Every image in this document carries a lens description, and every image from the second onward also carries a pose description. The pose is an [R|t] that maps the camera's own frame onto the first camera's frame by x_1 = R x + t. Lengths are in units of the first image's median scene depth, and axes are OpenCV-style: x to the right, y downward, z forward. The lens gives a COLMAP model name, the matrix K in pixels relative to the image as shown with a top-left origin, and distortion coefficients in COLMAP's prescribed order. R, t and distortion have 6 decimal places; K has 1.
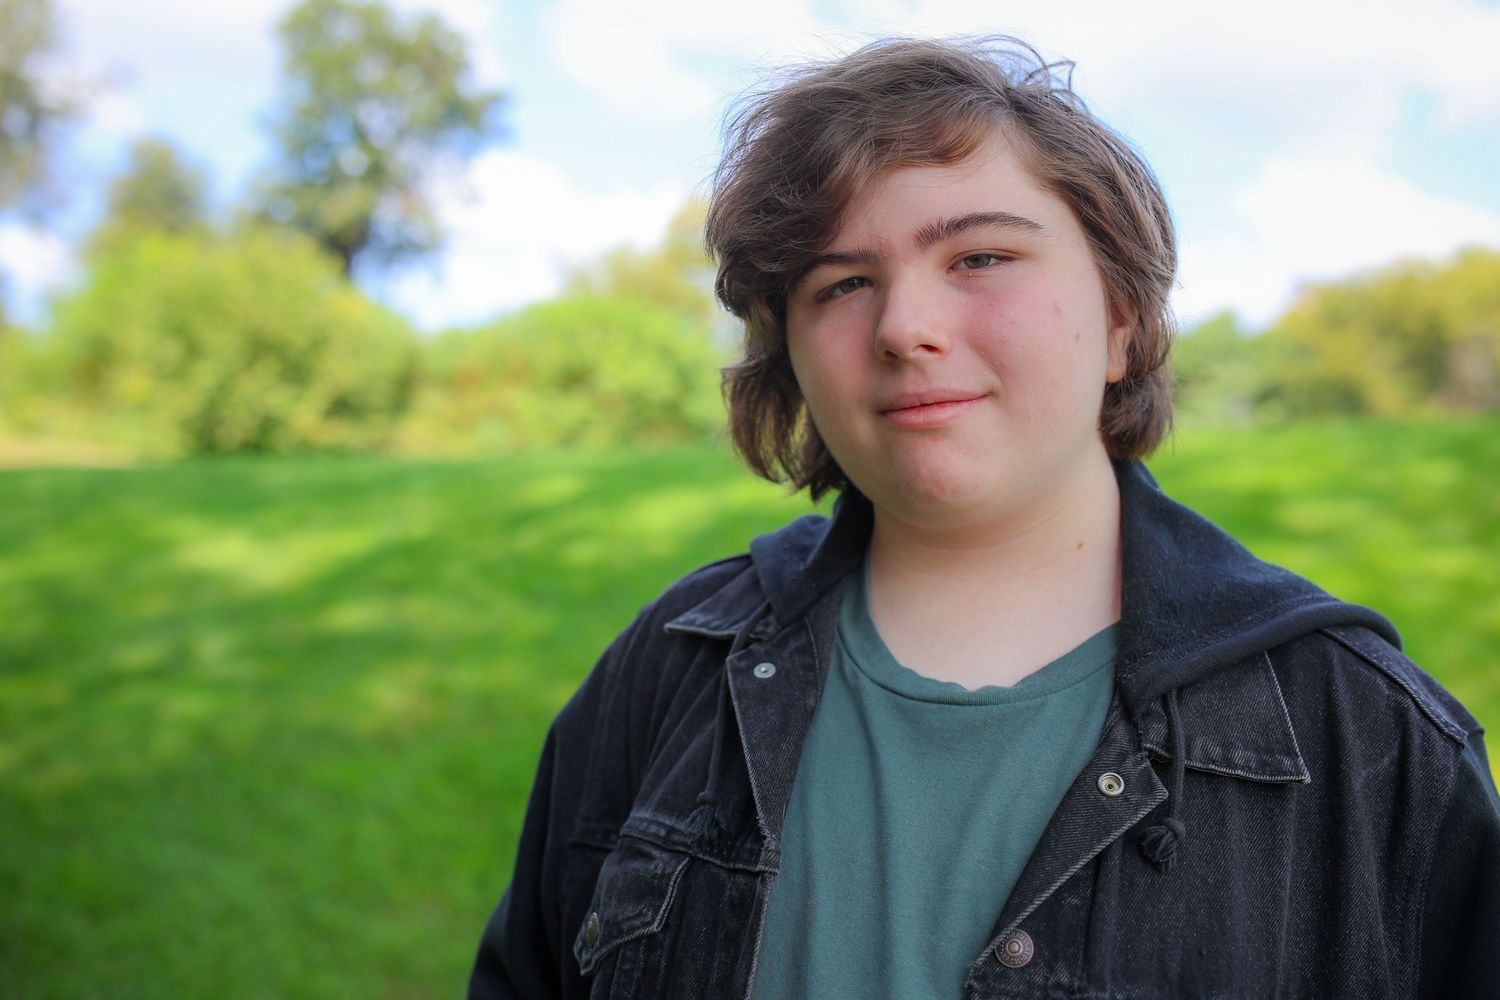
lens RADIAL K [[1506.0, 0, 758.9], [0, 1506.0, 507.1], [0, 0, 1]] dist [-0.047639, 0.000000]
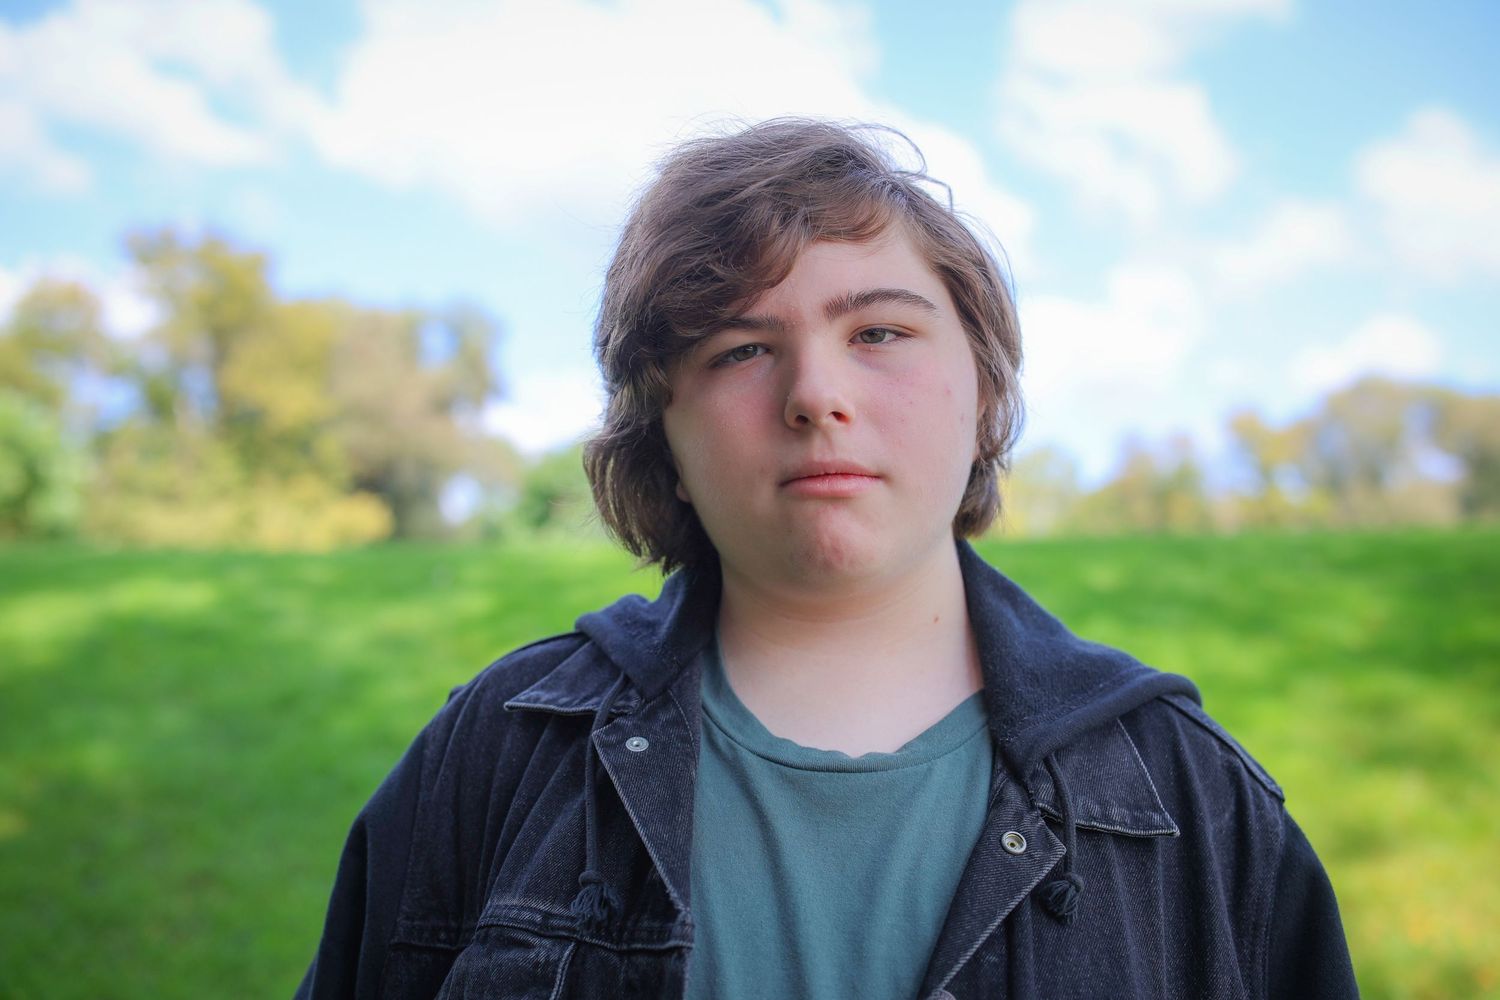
lens RADIAL K [[1506.0, 0, 720.4], [0, 1506.0, 510.1], [0, 0, 1]] dist [-0.047639, 0.000000]
pose [[0.955674, 0.032232, 0.292656, -0.251269], [-0.006738, 0.996124, -0.087705, 0.046311], [-0.294348, 0.081845, 0.952187, 0.056634]]
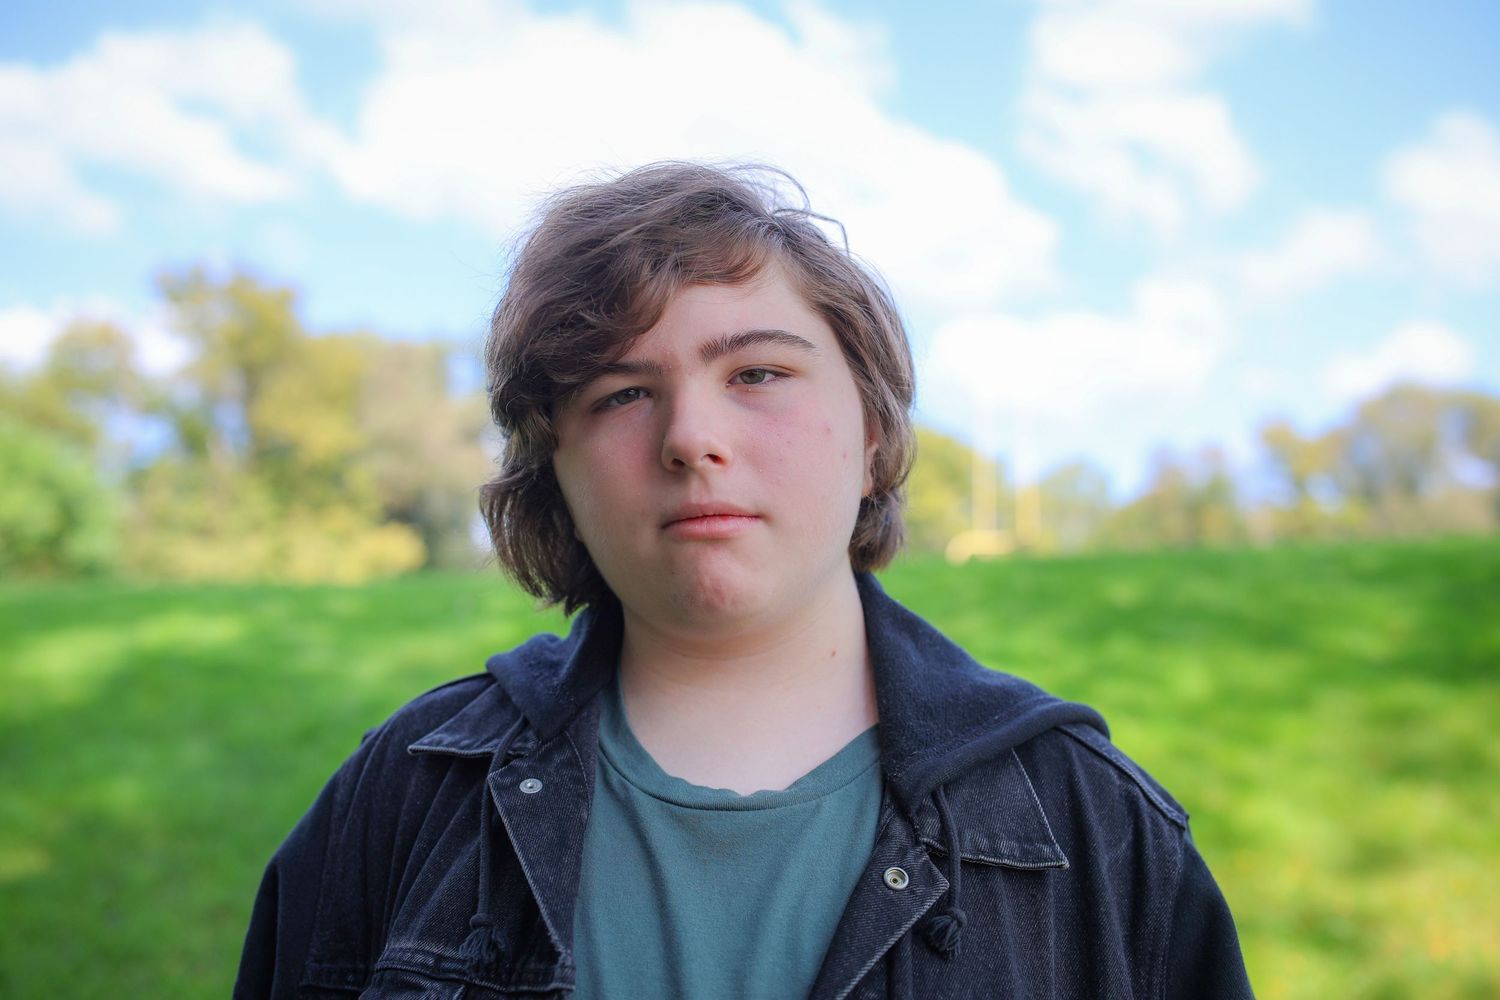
lens RADIAL K [[1506.0, 0, 731.1], [0, 1506.0, 516.4], [0, 0, 1]] dist [-0.047639, 0.000000]
pose [[0.960635, 0.013533, 0.277483, -0.155608], [0.014406, 0.995042, -0.098403, 0.034743], [-0.277439, 0.098527, 0.955678, 0.016827]]
